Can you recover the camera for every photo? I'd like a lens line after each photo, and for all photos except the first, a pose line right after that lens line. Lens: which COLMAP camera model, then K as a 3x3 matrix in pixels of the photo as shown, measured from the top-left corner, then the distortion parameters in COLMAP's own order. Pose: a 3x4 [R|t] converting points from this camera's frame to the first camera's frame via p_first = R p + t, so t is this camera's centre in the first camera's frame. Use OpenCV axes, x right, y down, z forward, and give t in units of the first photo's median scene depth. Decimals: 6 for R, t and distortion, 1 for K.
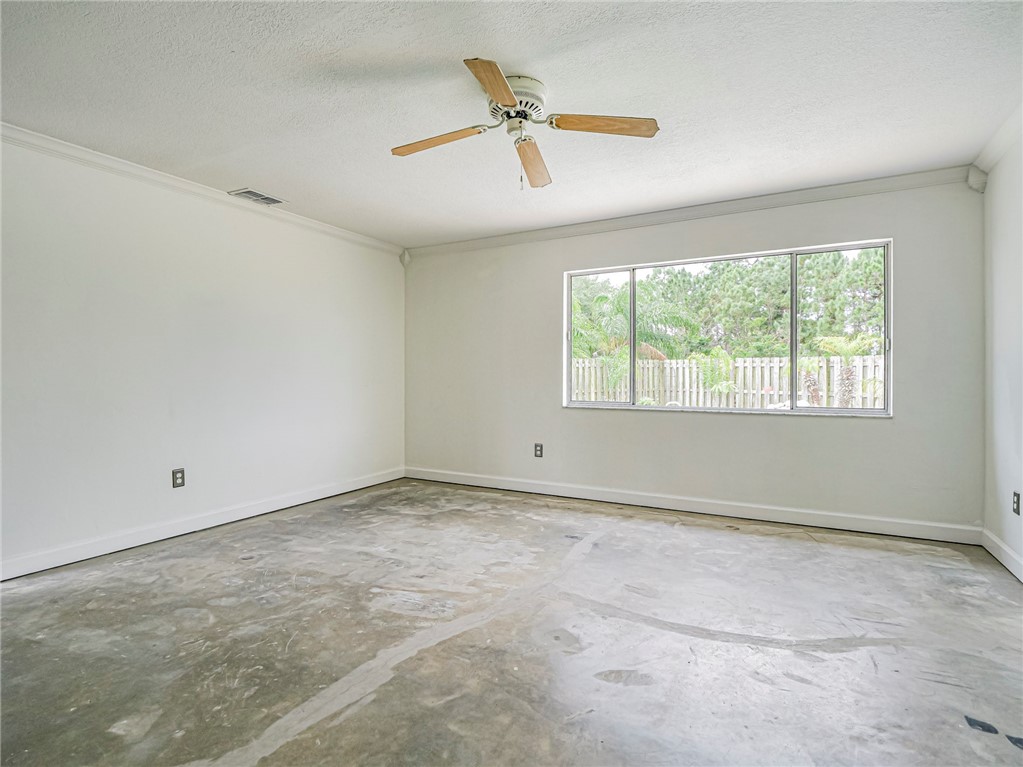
lens RADIAL K [[536.8, 0, 511.6], [0, 536.8, 382.0], [0, 0, 1]] dist [-0.005245, -0.002863]
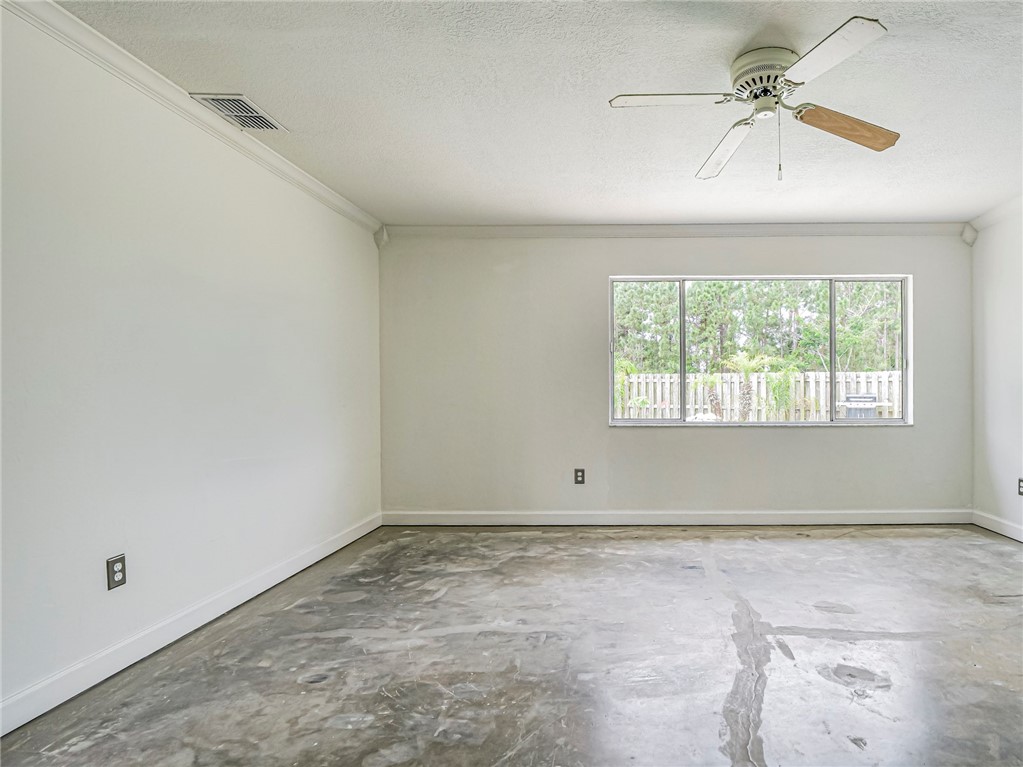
lens RADIAL K [[560.7, 0, 634.9], [0, 560.7, 399.1], [0, 0, 1]] dist [-0.012189, 0.001461]
pose [[0.871508, -0.009861, 0.490282, -0.464021], [0.008774, 0.999951, 0.004515, -0.003270], [-0.490302, 0.000367, 0.871552, 0.228775]]
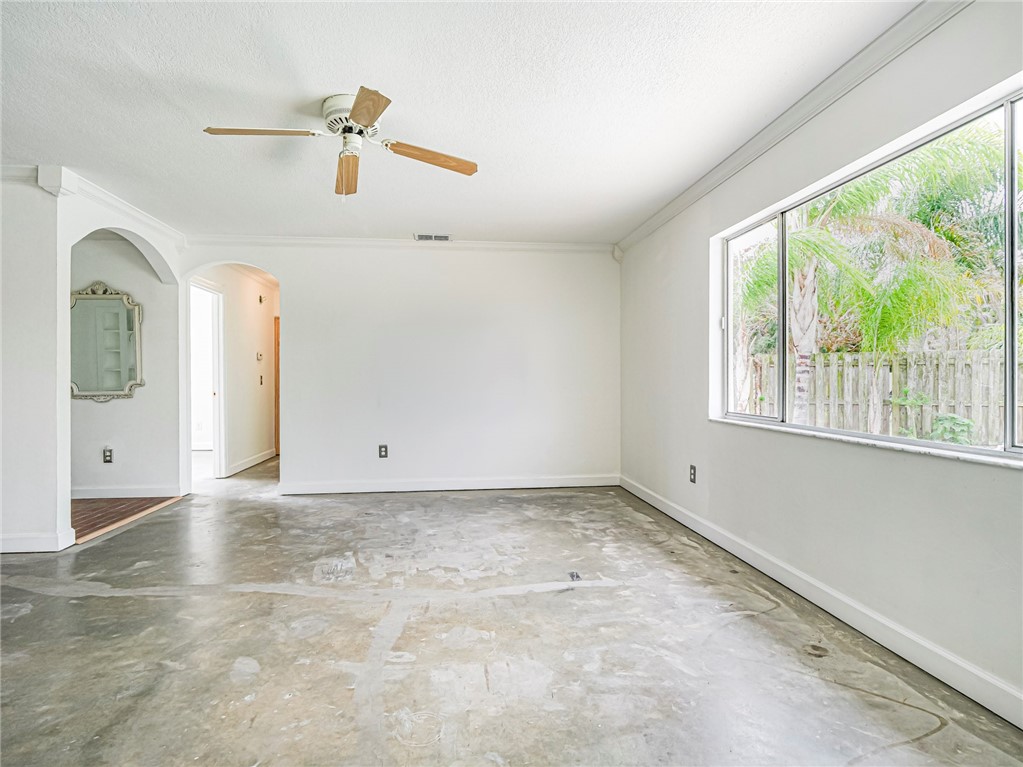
lens RADIAL K [[536.8, 0, 491.1], [0, 536.8, 386.5], [0, 0, 1]] dist [-0.005245, -0.002863]
pose [[0.569180, 0.009200, -0.822162, 0.758990], [-0.008266, 0.999951, 0.005468, -0.002539], [0.822172, 0.003684, 0.569228, 0.459476]]
